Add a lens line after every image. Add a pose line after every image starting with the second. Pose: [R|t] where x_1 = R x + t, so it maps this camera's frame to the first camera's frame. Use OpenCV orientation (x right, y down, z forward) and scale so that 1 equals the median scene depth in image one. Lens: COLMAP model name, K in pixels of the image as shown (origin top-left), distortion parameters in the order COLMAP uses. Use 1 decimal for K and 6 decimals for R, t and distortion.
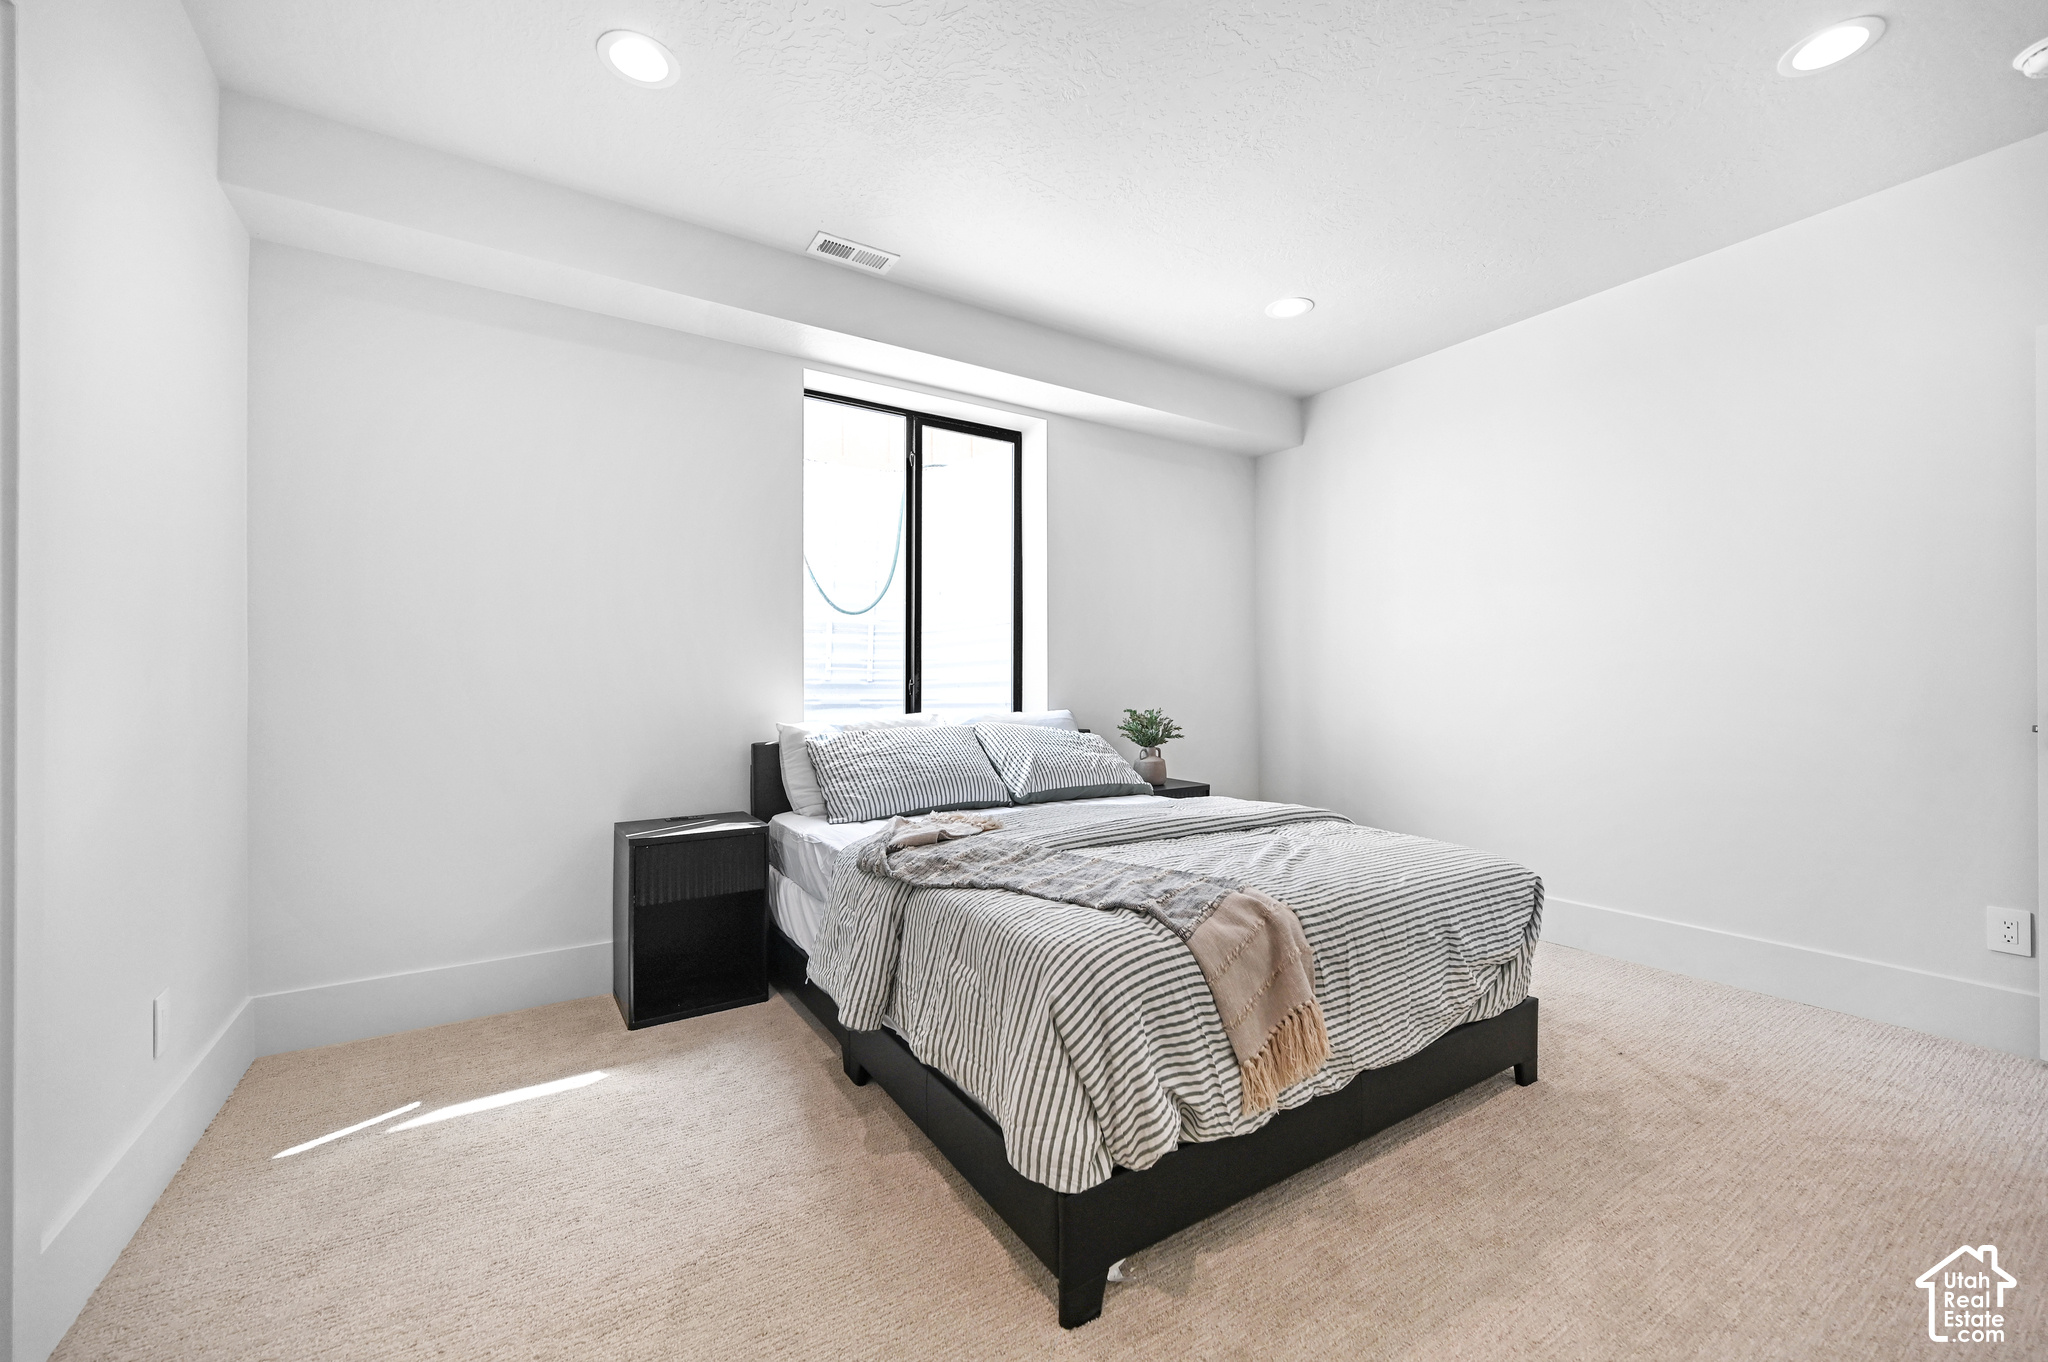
lens RADIAL K [[843.8, 0, 1026.5], [0, 843.8, 689.4], [0, 0, 1]] dist [0.001161, 0.000125]
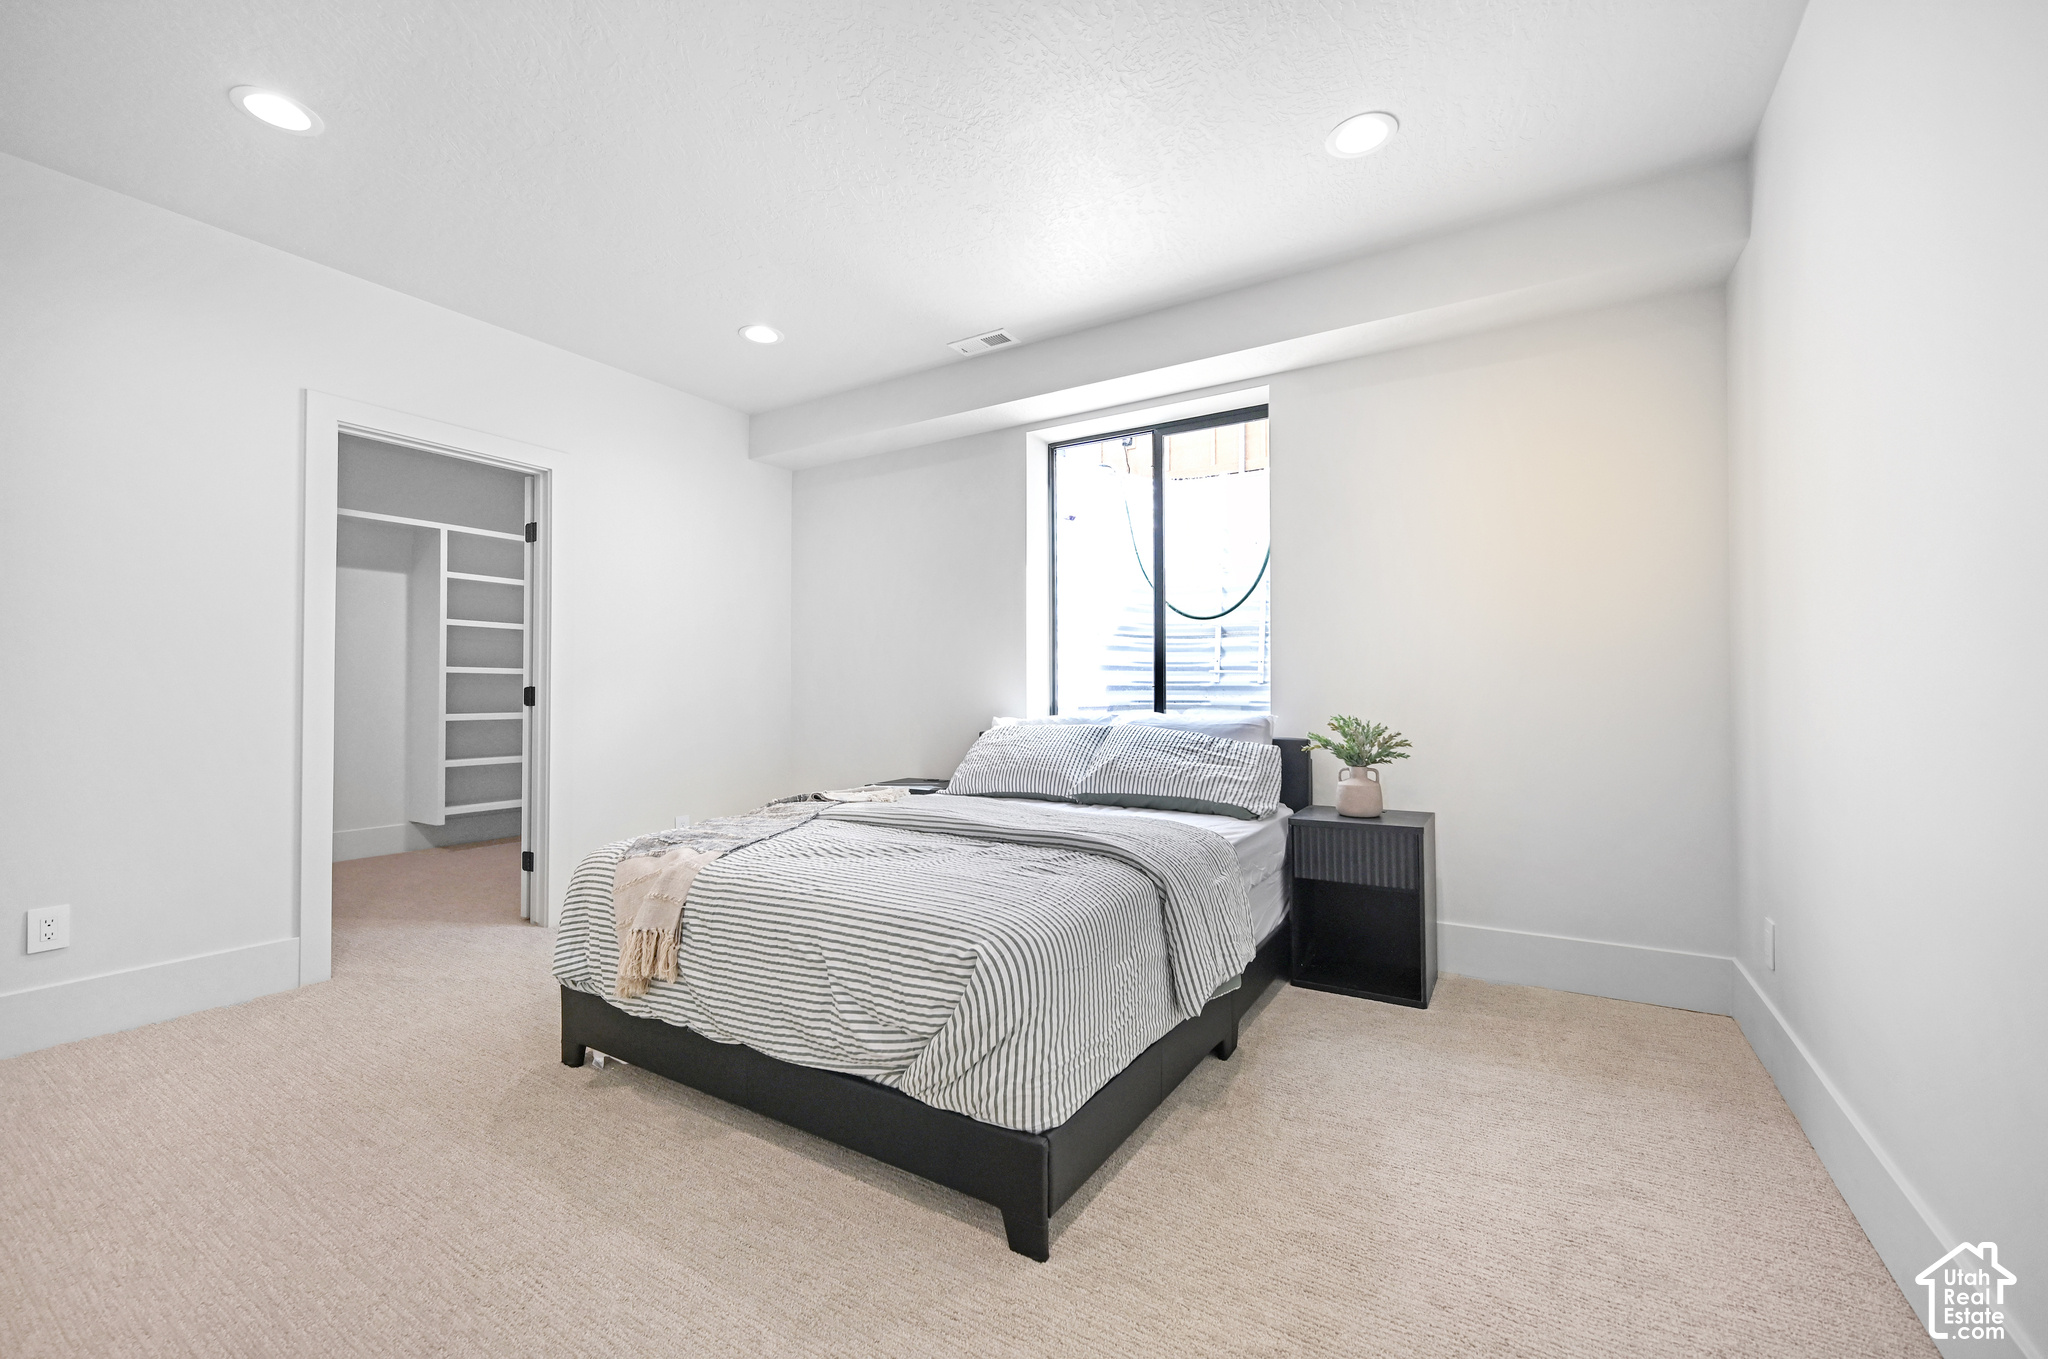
lens RADIAL K [[843.8, 0, 1034.3], [0, 843.8, 678.6], [0, 0, 1]] dist [0.001161, 0.000125]
pose [[0.401210, -0.012644, -0.915899, 0.761000], [0.000667, 0.999909, -0.013511, -0.001151], [0.915986, 0.004809, 0.401181, 0.444228]]
